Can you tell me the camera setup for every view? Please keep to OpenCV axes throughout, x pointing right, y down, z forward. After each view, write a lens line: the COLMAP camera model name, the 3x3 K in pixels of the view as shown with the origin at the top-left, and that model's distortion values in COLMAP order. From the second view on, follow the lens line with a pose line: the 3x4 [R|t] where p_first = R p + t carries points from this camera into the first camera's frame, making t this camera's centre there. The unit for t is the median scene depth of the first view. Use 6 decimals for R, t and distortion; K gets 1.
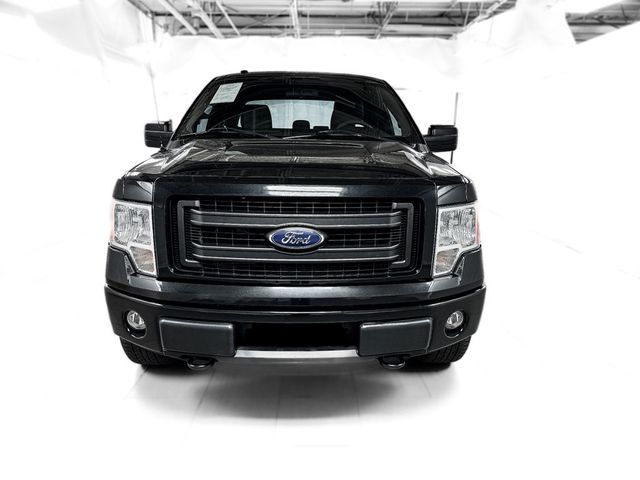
lens RADIAL K [[463.1, 0, 322.1], [0, 463.1, 239.1], [0, 0, 1]] dist [0.025144, -0.013032]
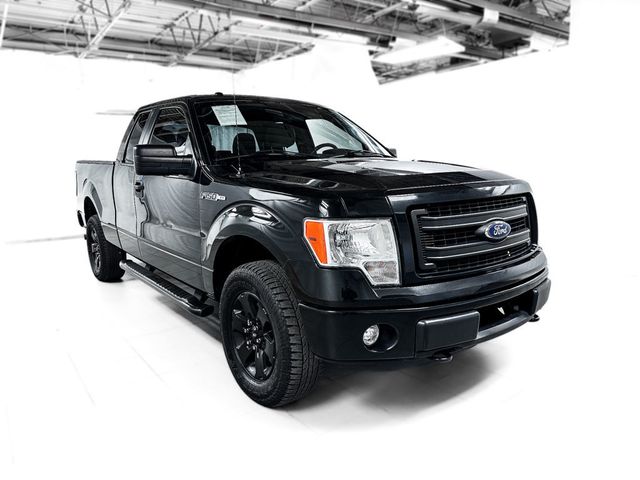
lens RADIAL K [[463.1, 0, 324.2], [0, 463.1, 240.2], [0, 0, 1]] dist [0.025144, -0.013032]
pose [[0.815661, -0.126075, 0.564626, -0.224016], [0.160405, 0.986986, -0.011338, -0.007070], [-0.555848, 0.099817, 0.825269, 0.047692]]
